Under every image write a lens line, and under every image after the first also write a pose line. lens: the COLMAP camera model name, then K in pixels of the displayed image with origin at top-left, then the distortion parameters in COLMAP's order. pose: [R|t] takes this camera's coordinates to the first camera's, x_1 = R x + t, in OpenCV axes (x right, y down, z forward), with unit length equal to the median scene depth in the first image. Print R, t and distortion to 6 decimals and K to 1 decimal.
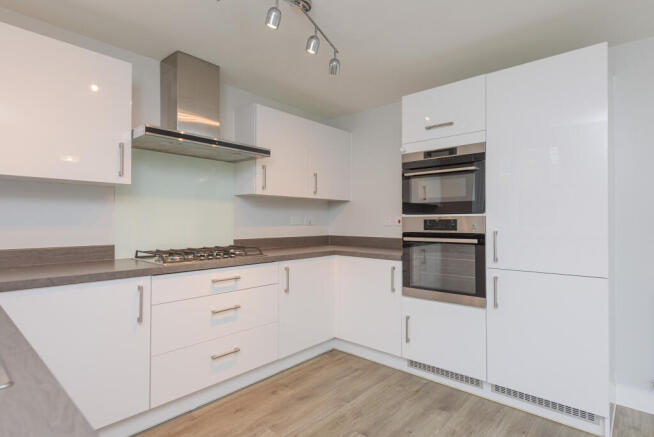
lens RADIAL K [[346.6, 0, 327.5], [0, 346.6, 217.5], [0, 0, 1]] dist [0.038559, 0.000474]
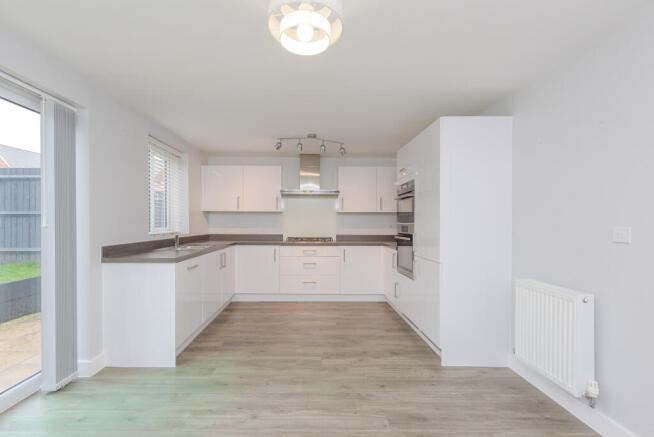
lens RADIAL K [[292.4, 0, 321.0], [0, 292.4, 222.8], [0, 0, 1]] dist [-0.002843, -0.000450]
pose [[0.678064, 0.004552, -0.734988, 1.153211], [0.001096, 0.999973, 0.007204, -0.020731], [0.735002, -0.005690, 0.678041, -0.255830]]
